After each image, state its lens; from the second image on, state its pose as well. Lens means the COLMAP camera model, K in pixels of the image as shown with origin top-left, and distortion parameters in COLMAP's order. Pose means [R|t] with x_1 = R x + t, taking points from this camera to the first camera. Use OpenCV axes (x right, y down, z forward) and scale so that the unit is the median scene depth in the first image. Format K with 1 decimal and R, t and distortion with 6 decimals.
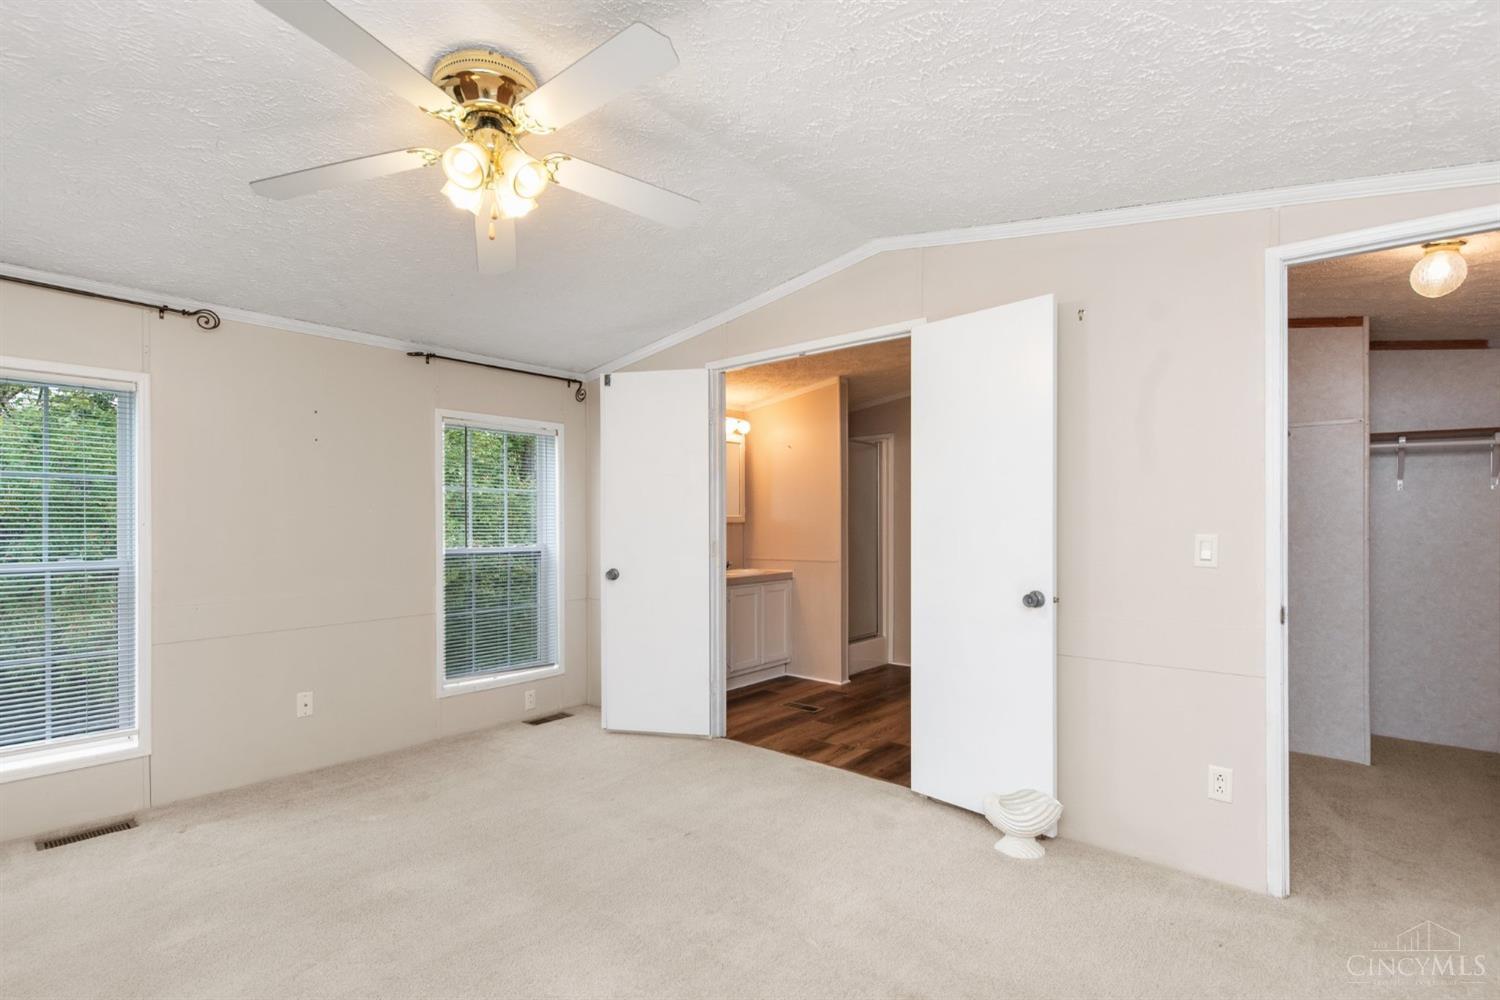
lens RADIAL K [[699.6, 0, 742.1], [0, 699.6, 508.2], [0, 0, 1]] dist [0.000891, -0.000085]
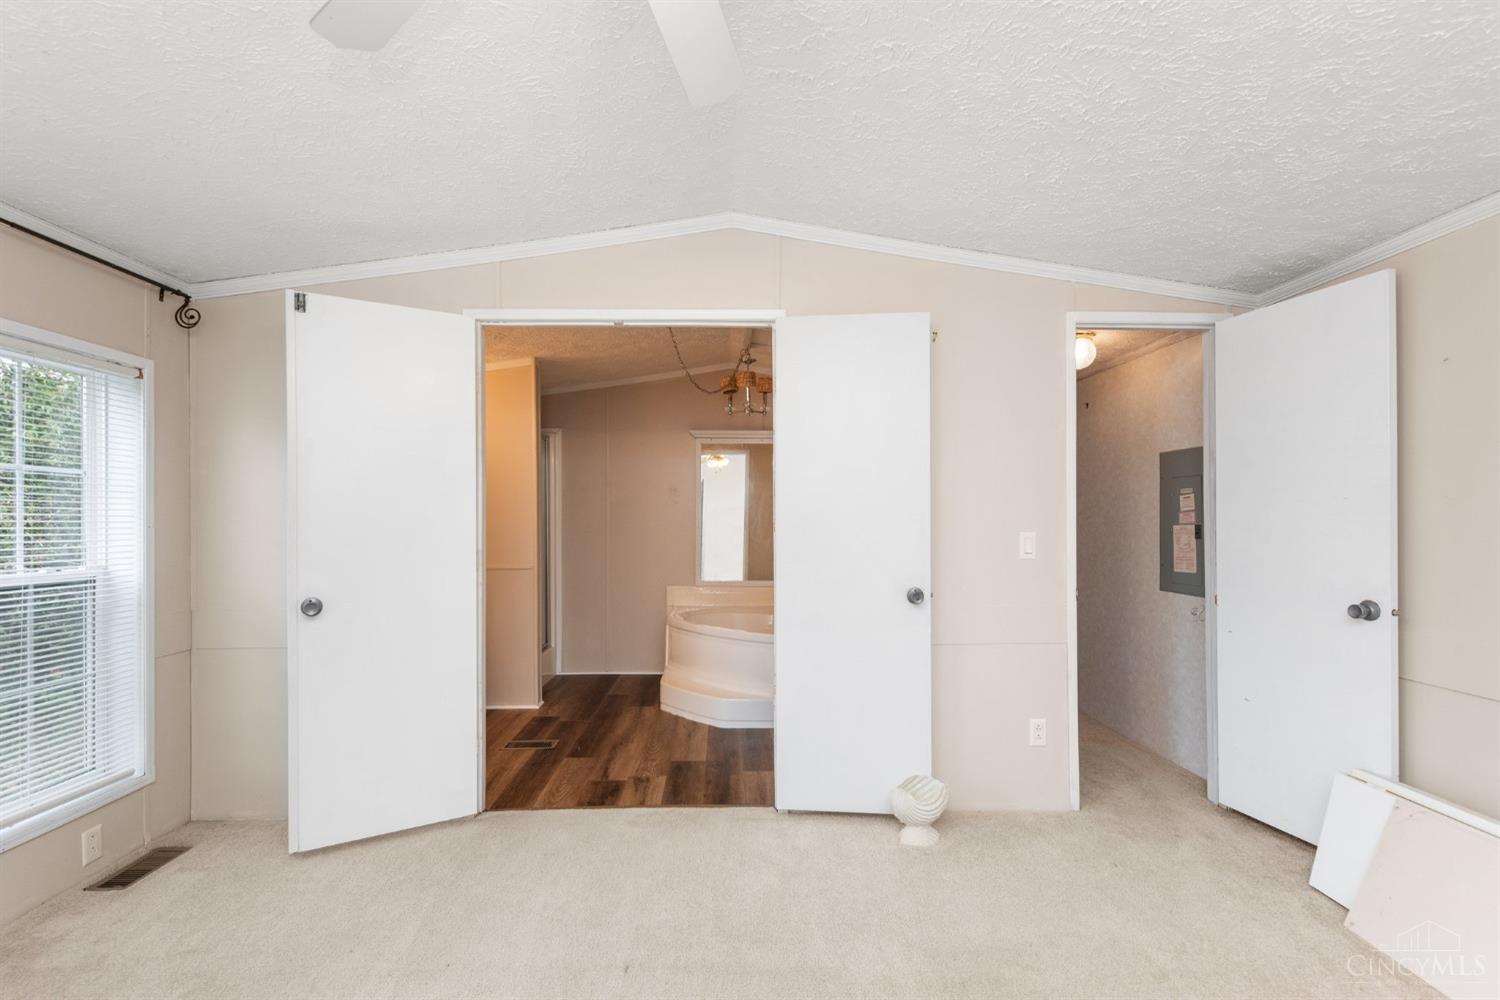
lens RADIAL K [[672.1, 0, 740.3], [0, 672.1, 515.2], [0, 0, 1]] dist [0.009400, -0.001472]
pose [[0.743035, -0.001910, 0.669250, -0.308001], [-0.011664, 0.999807, 0.015803, -0.006095], [-0.669151, -0.019549, 0.742869, 0.278689]]
